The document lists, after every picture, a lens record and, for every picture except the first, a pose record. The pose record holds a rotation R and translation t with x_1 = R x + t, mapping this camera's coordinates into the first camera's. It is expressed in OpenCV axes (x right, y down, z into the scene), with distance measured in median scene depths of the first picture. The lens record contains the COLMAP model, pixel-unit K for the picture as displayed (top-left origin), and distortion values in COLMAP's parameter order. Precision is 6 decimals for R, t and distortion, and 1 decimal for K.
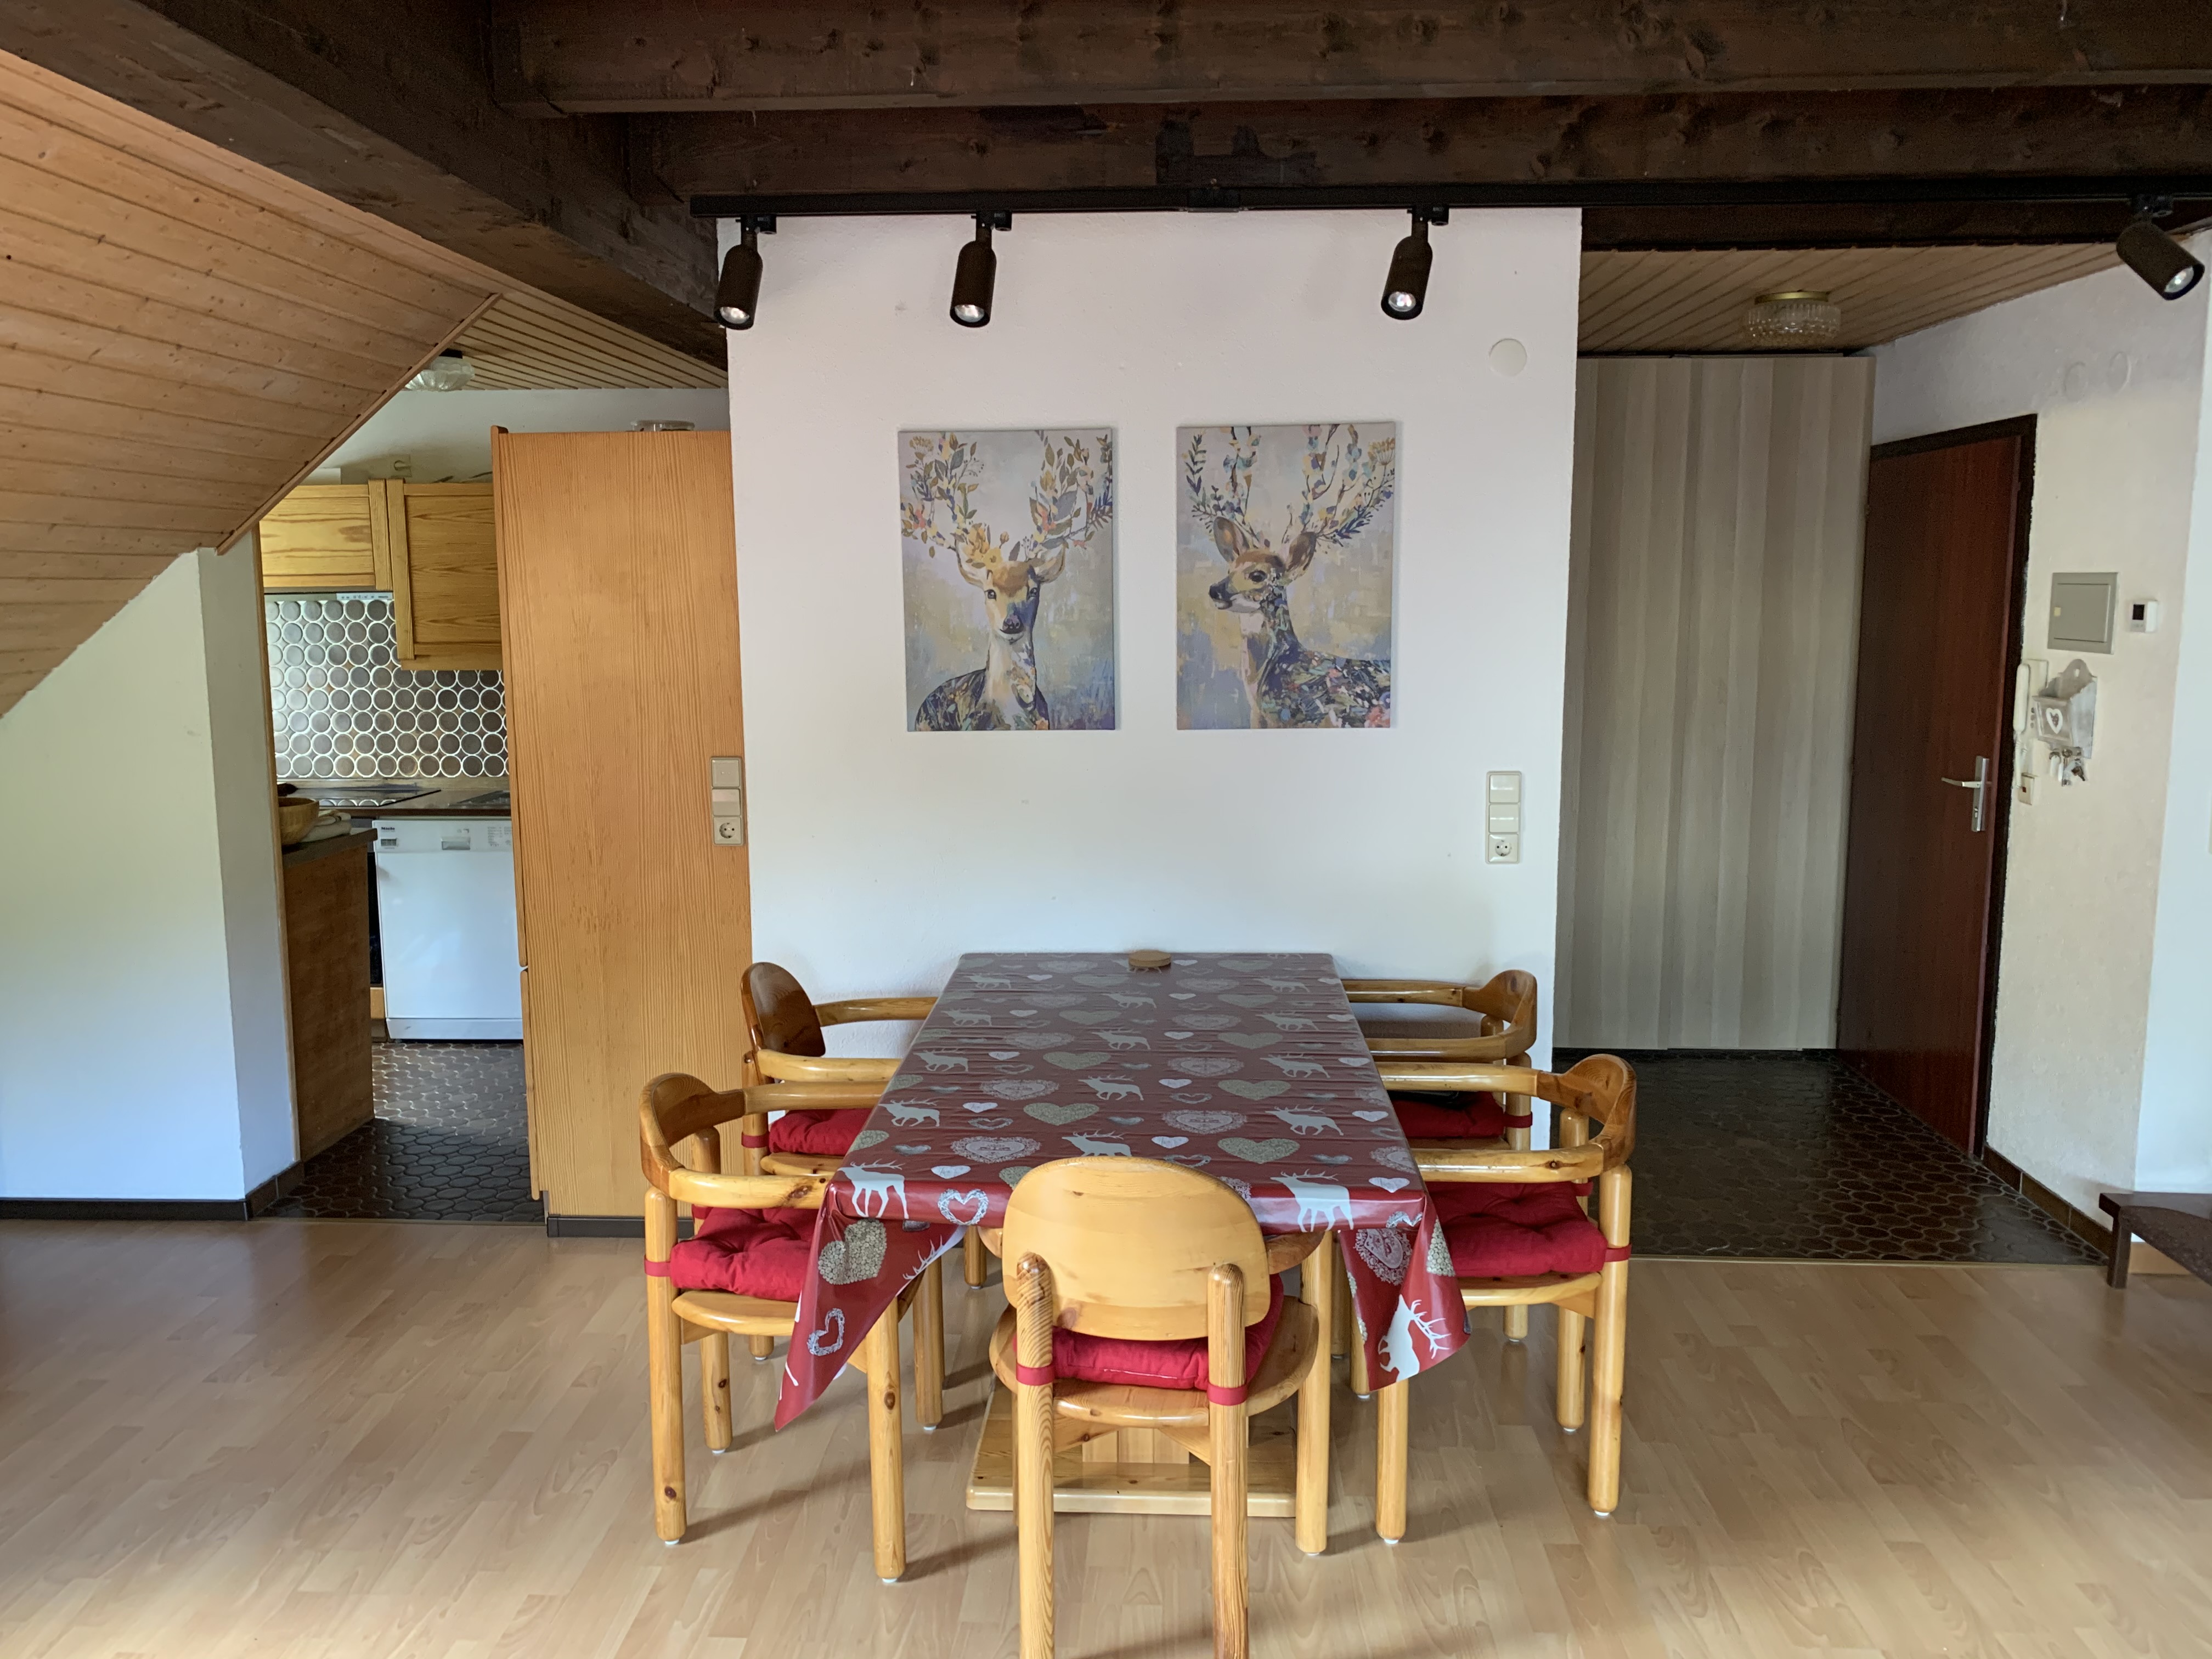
lens RADIAL K [[1694.1, 0, 1095.6], [0, 1694.1, 822.8], [0, 0, 1]] dist [0.002123, 0.001899]
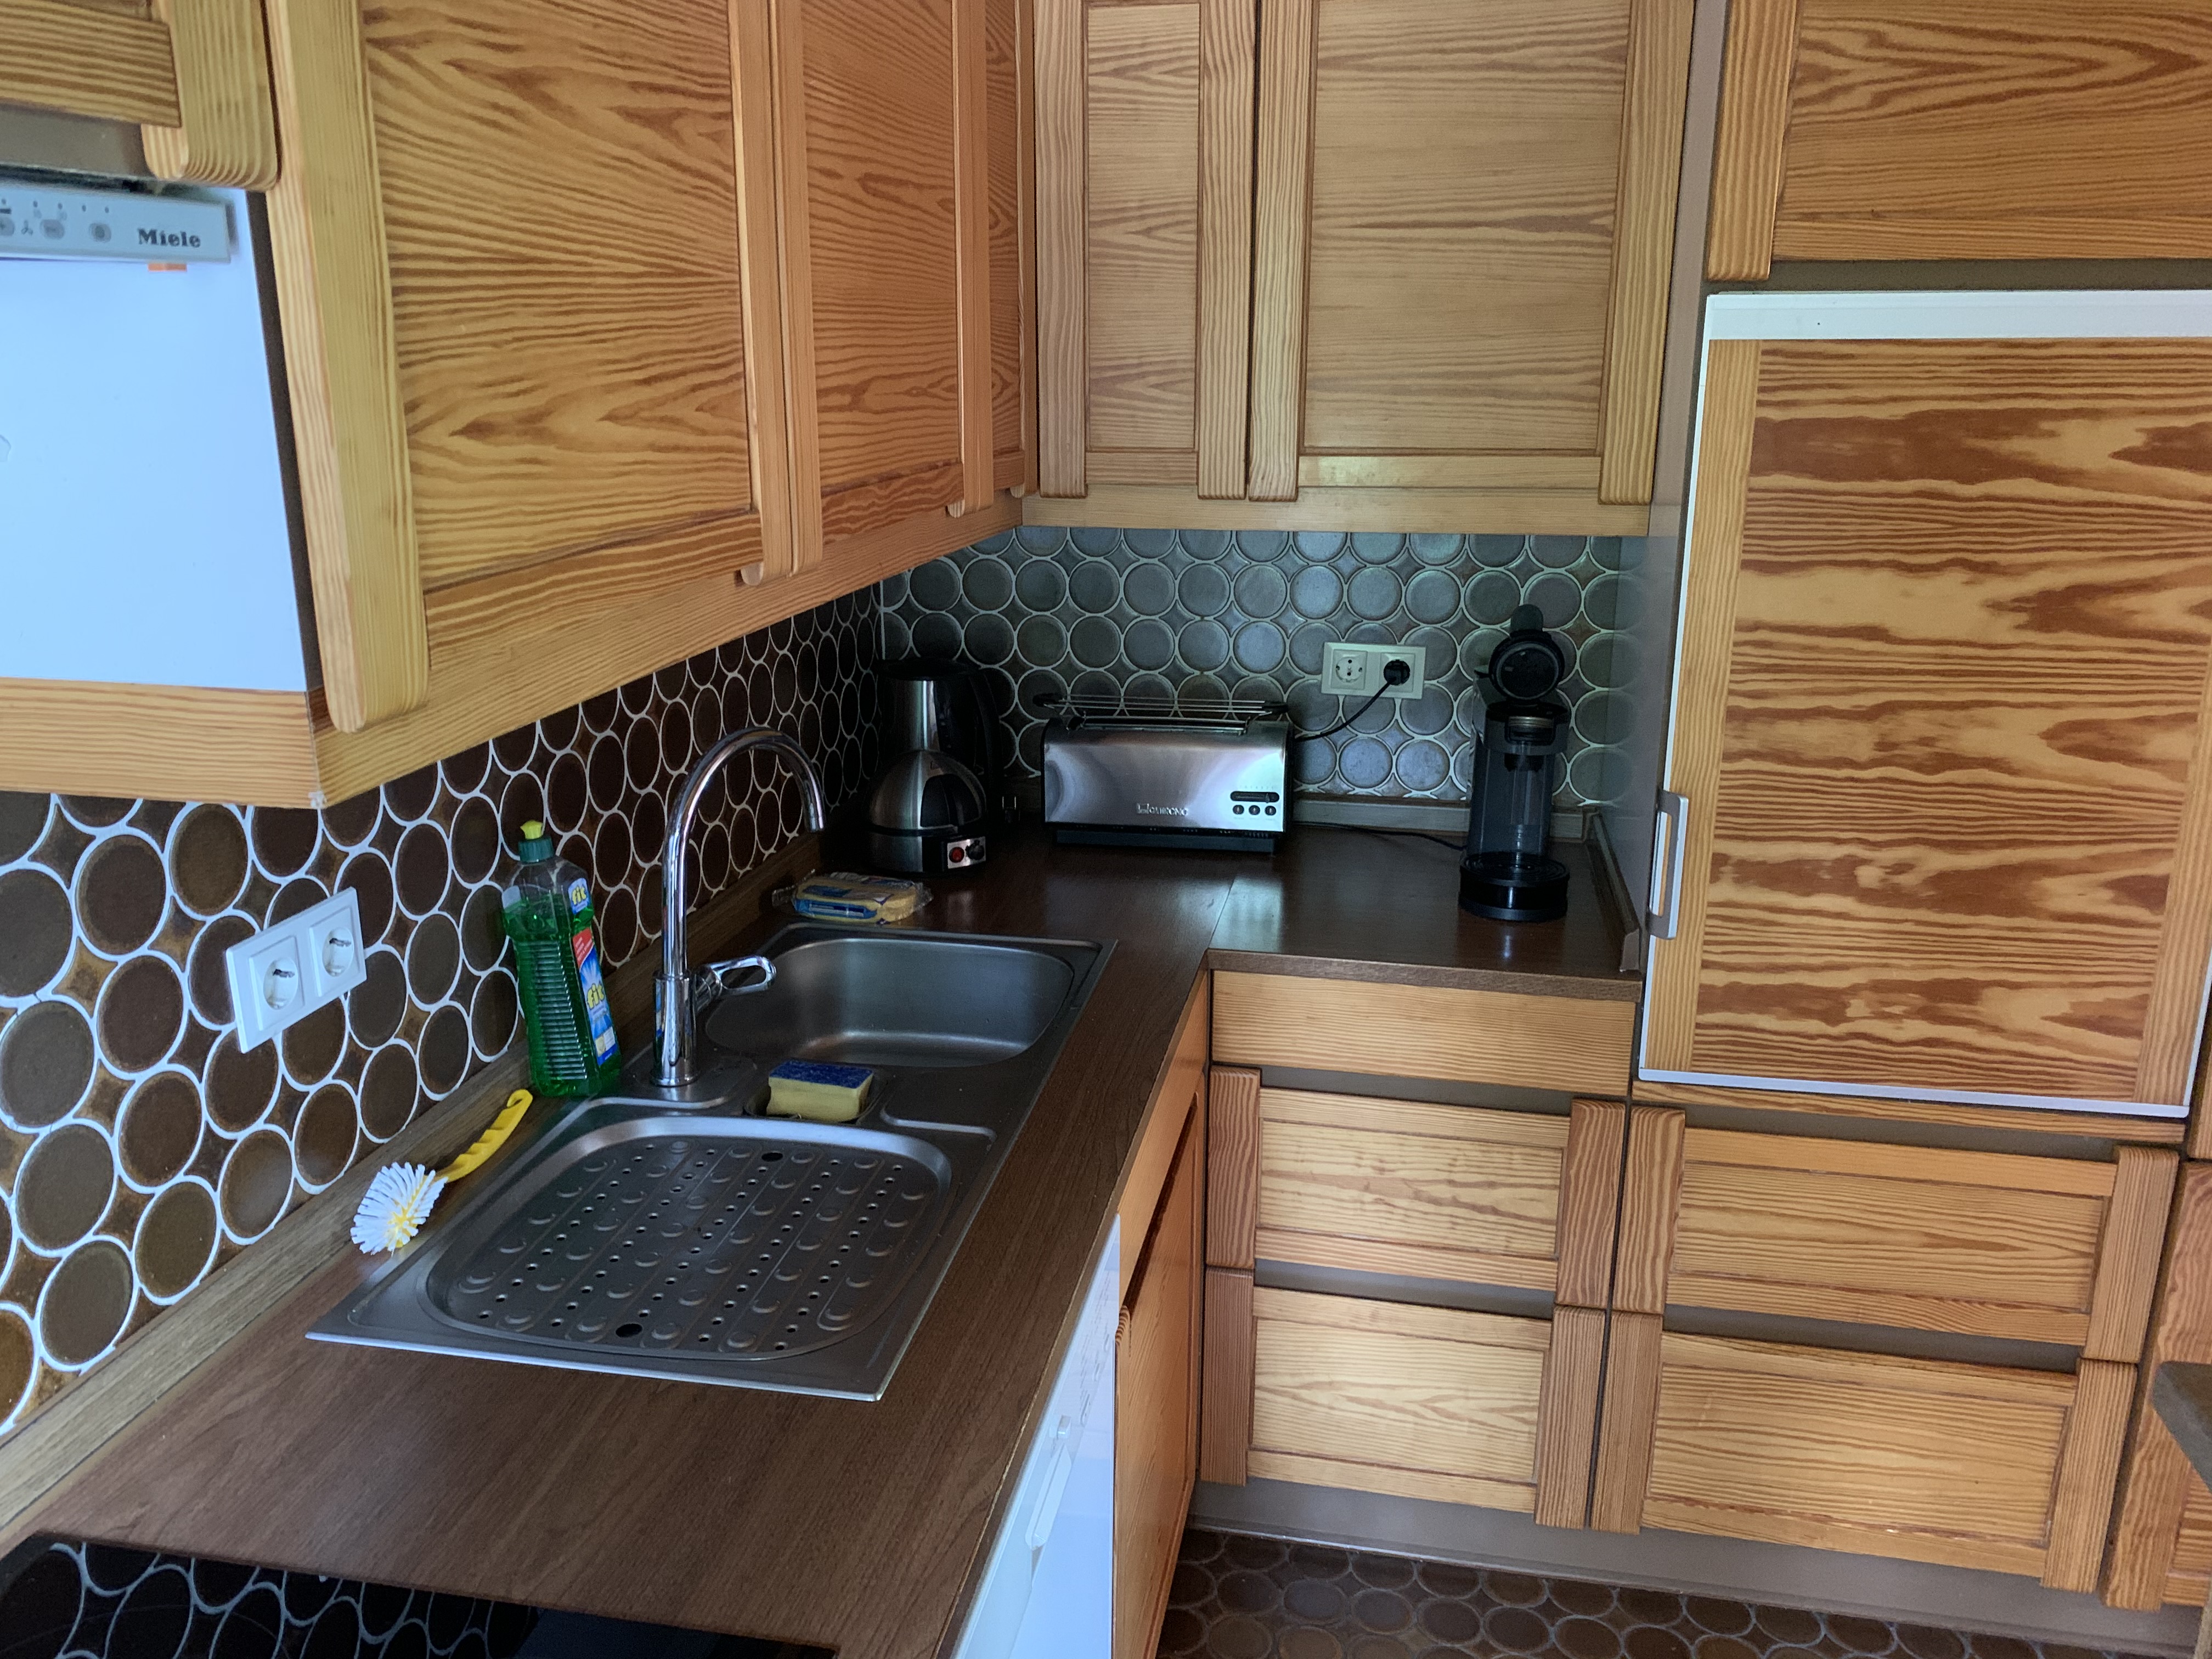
lens RADIAL K [[1694.1, 0, 1095.6], [0, 1694.1, 822.8], [0, 0, 1]] dist [0.002123, 0.001899]
pose [[0.139906, -0.258788, 0.955748, -0.505272], [0.130447, 0.961646, 0.241290, -0.108030], [-0.981534, 0.090917, 0.168298, 0.871101]]
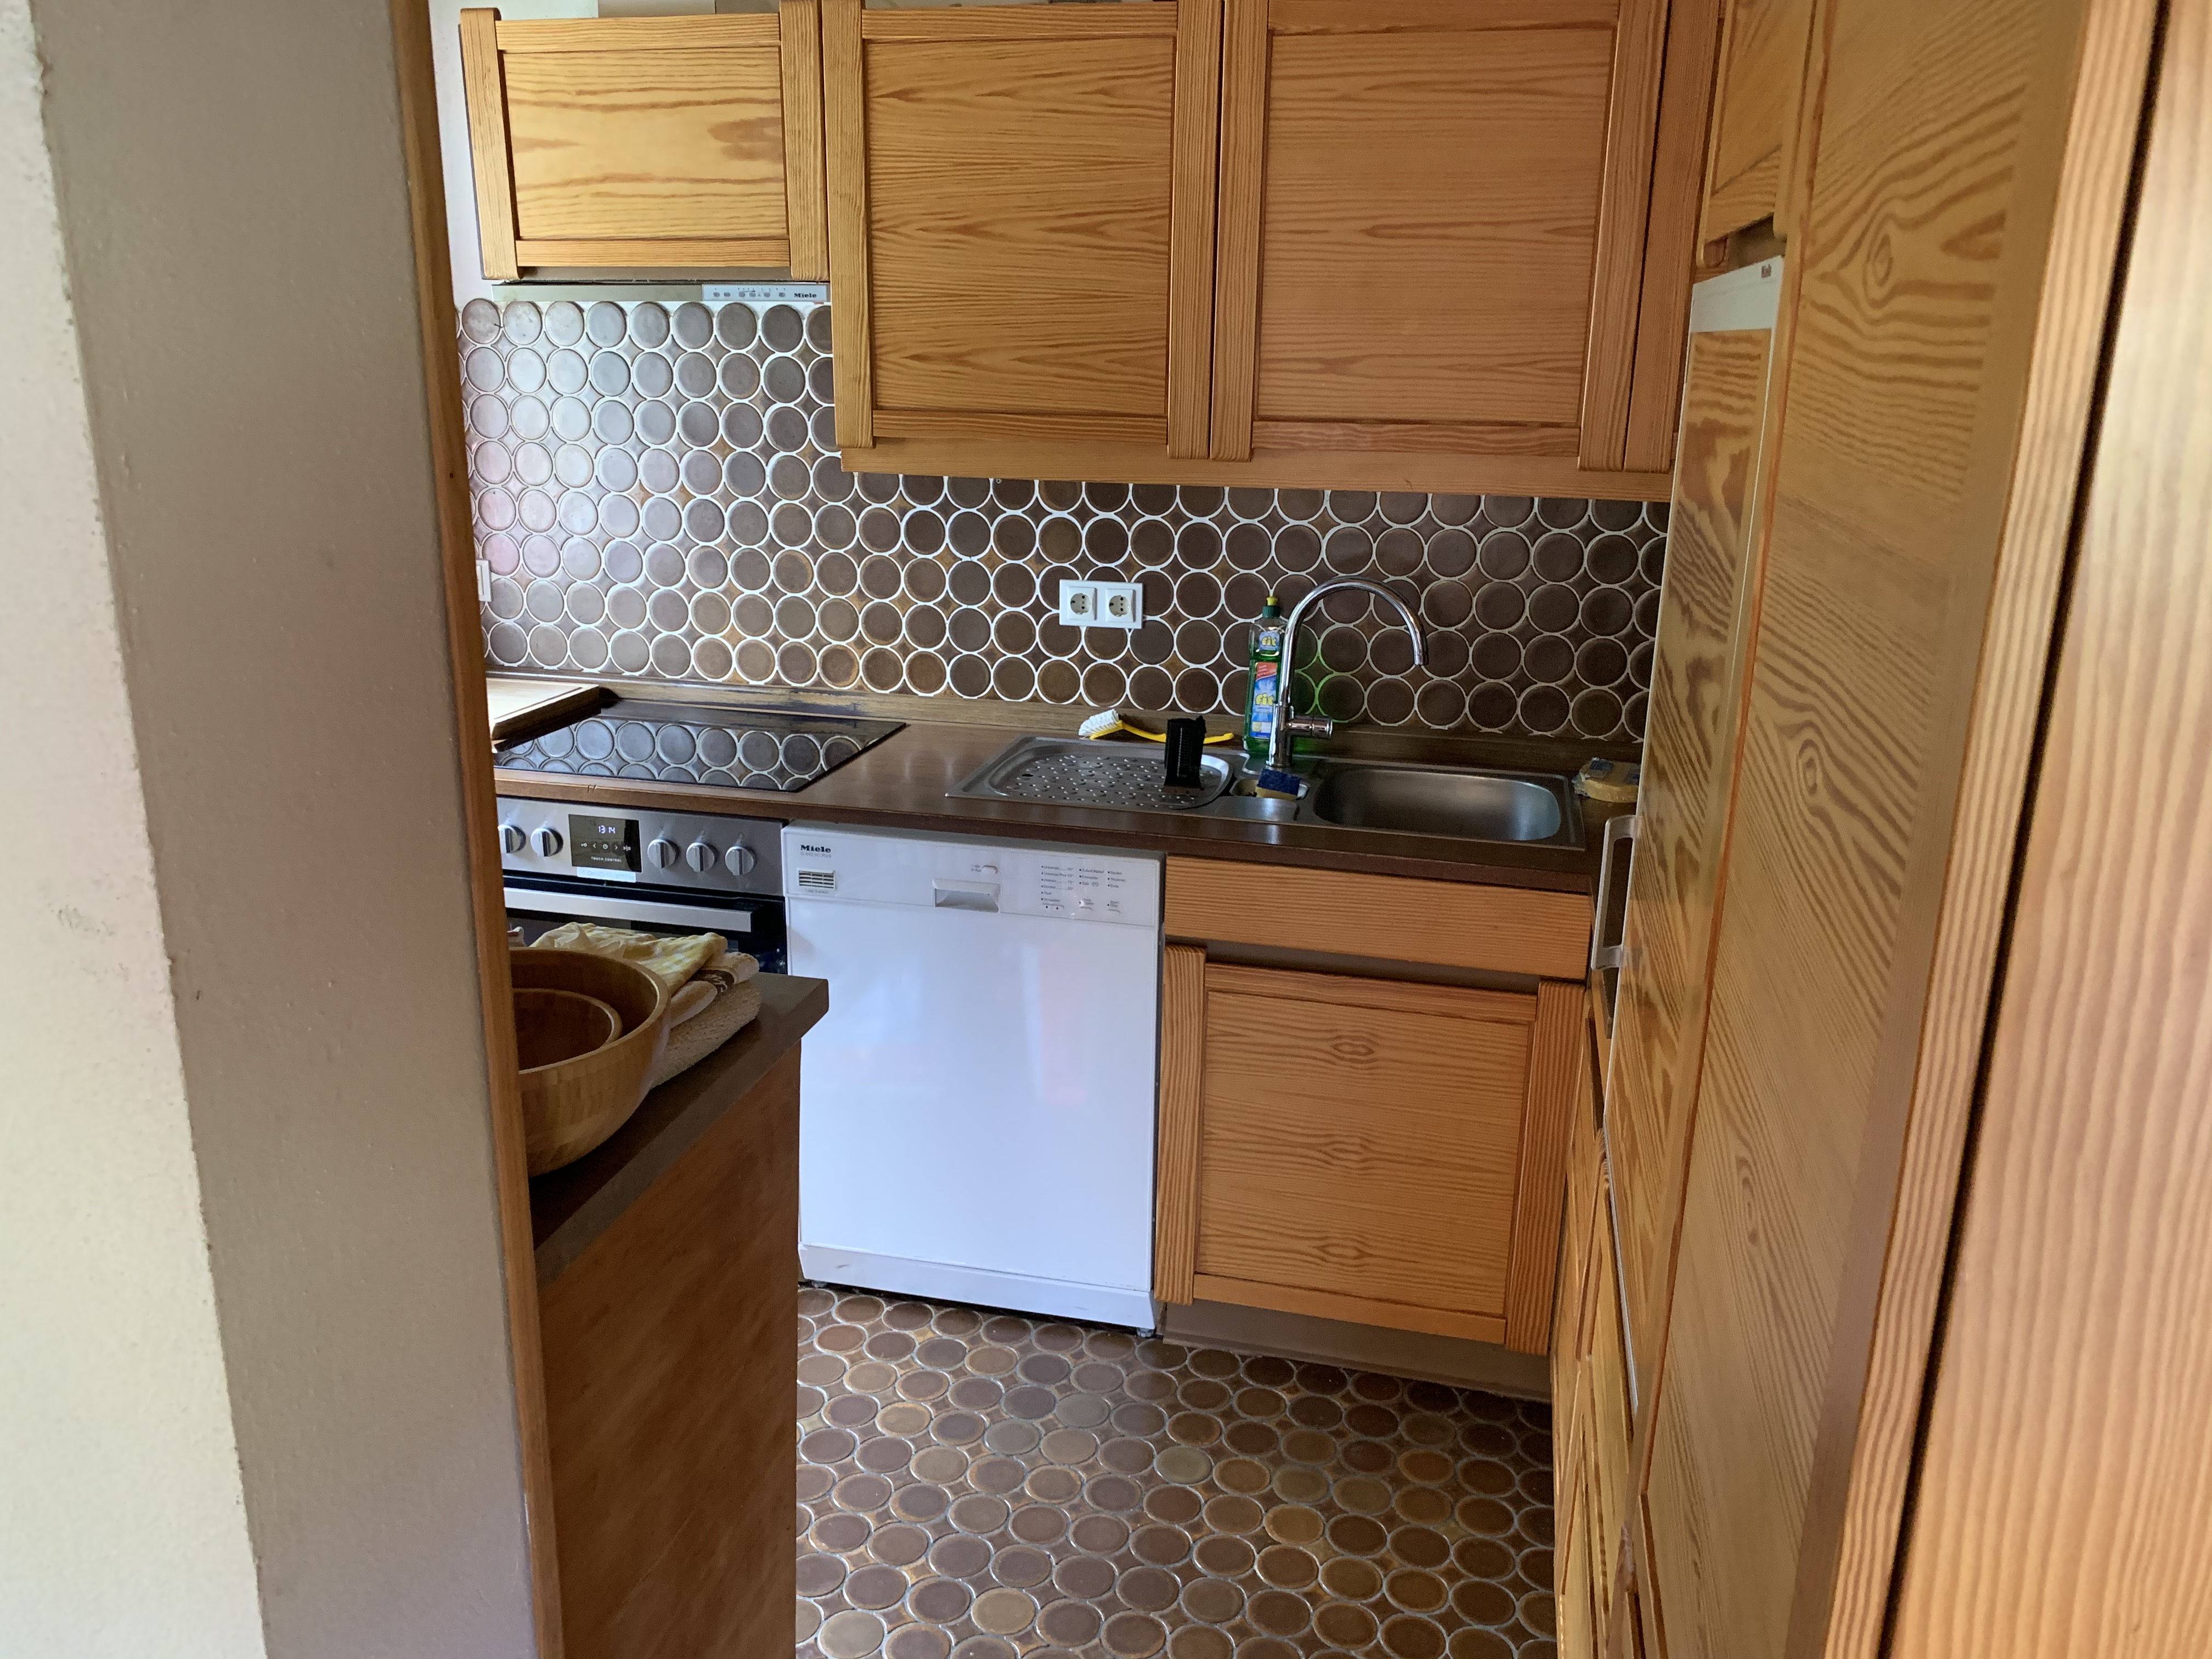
lens RADIAL K [[1666.9, 0, 1147.2], [0, 1666.9, 828.1], [0, 0, 1]] dist [0.102204, -0.240499]
pose [[0.987558, 0.070939, -0.140348, -0.250541], [-0.050070, 0.987868, 0.147006, -0.062979], [0.149074, -0.138149, 0.979128, 0.543887]]
